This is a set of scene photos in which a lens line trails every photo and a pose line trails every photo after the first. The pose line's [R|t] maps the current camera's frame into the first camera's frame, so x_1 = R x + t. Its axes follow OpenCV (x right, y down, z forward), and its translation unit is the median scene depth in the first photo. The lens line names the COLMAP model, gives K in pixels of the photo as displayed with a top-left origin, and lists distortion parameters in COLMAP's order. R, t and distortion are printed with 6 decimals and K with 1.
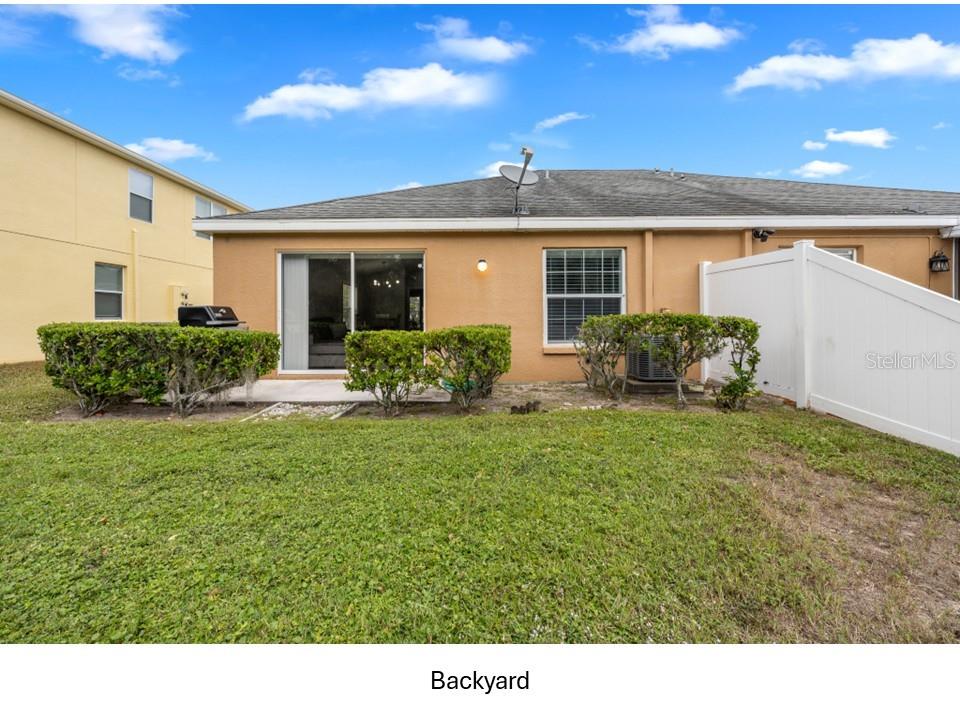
lens RADIAL K [[382.1, 0, 478.5], [0, 382.1, 323.5], [0, 0, 1]] dist [0.000517, 0.000109]
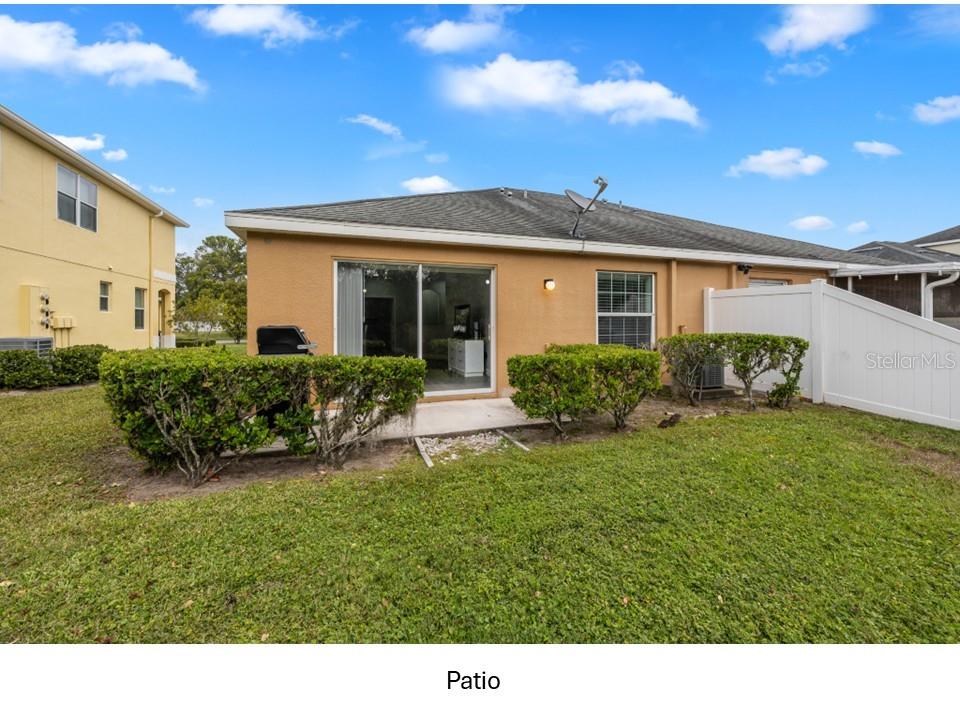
lens RADIAL K [[382.1, 0, 478.5], [0, 382.1, 323.5], [0, 0, 1]] dist [0.000517, 0.000109]
pose [[0.940635, 0.001329, 0.339417, -0.514895], [0.003916, 0.999883, -0.014768, -0.030947], [-0.339397, 0.015221, 0.940520, 0.094845]]
